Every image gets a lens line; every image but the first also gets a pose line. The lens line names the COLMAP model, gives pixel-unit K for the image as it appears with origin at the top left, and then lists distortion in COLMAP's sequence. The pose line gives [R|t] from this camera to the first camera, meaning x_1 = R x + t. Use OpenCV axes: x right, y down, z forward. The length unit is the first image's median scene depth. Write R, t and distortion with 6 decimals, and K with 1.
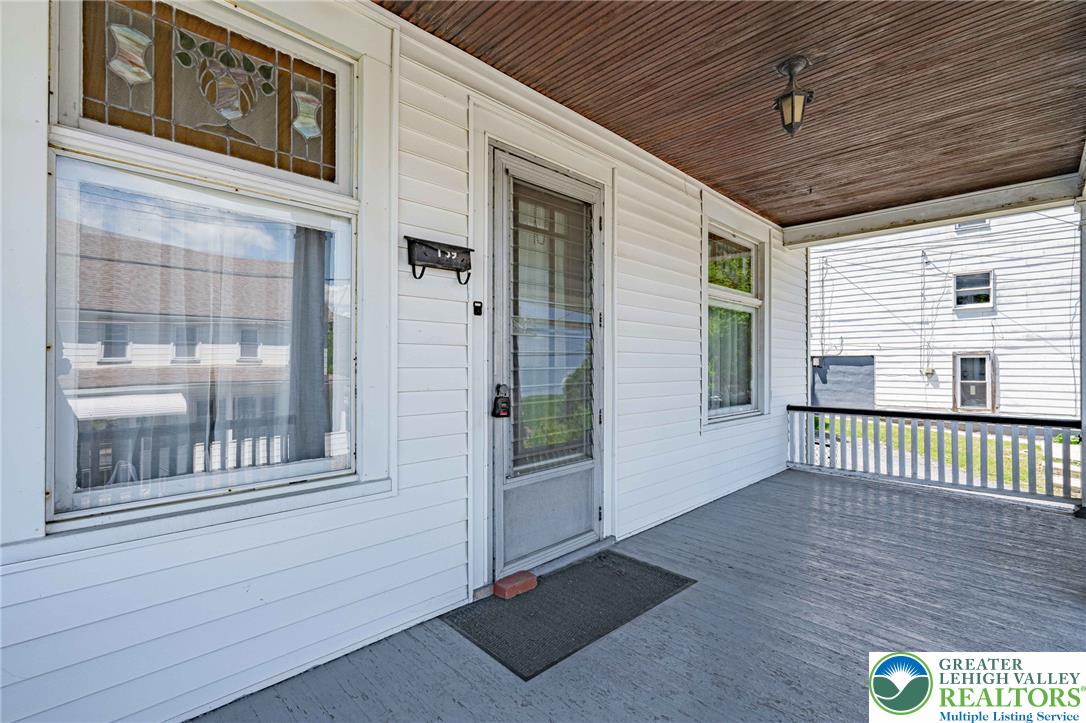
lens RADIAL K [[494.5, 0, 532.3], [0, 494.5, 363.9], [0, 0, 1]] dist [-0.004845, 0.002438]
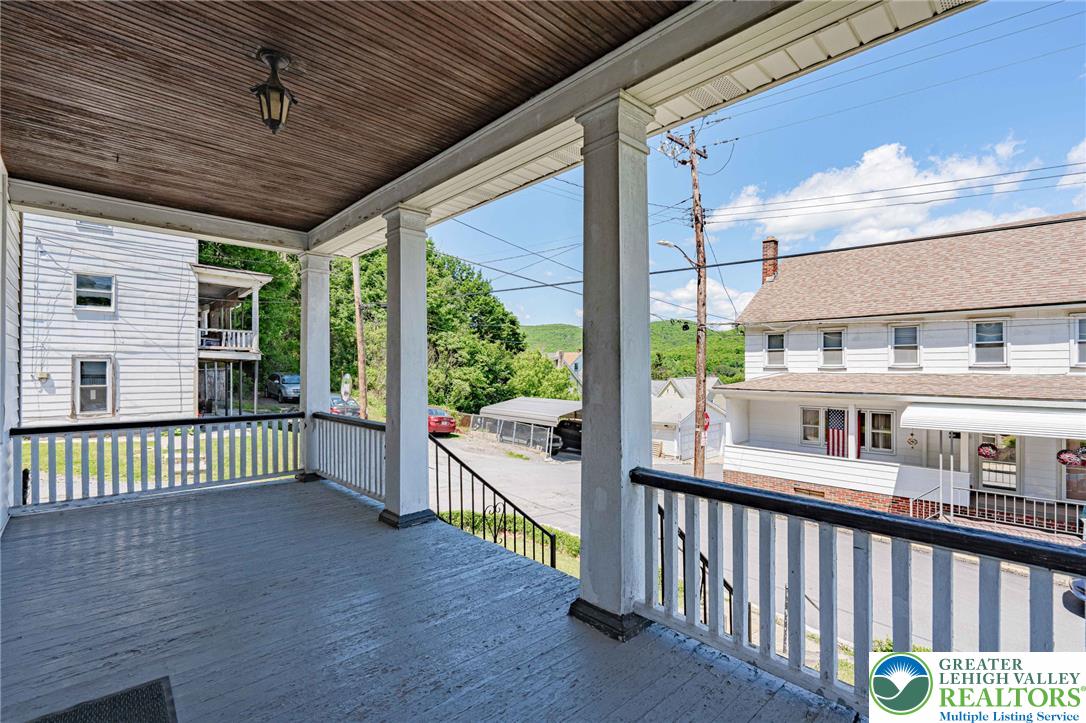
lens RADIAL K [[494.5, 0, 553.5], [0, 494.5, 367.0], [0, 0, 1]] dist [-0.004845, 0.002438]
pose [[-0.007550, 0.004629, 0.999961, -0.090284], [-0.006644, 0.999967, -0.004679, -0.003018], [-0.999949, -0.006679, -0.007519, 0.101593]]
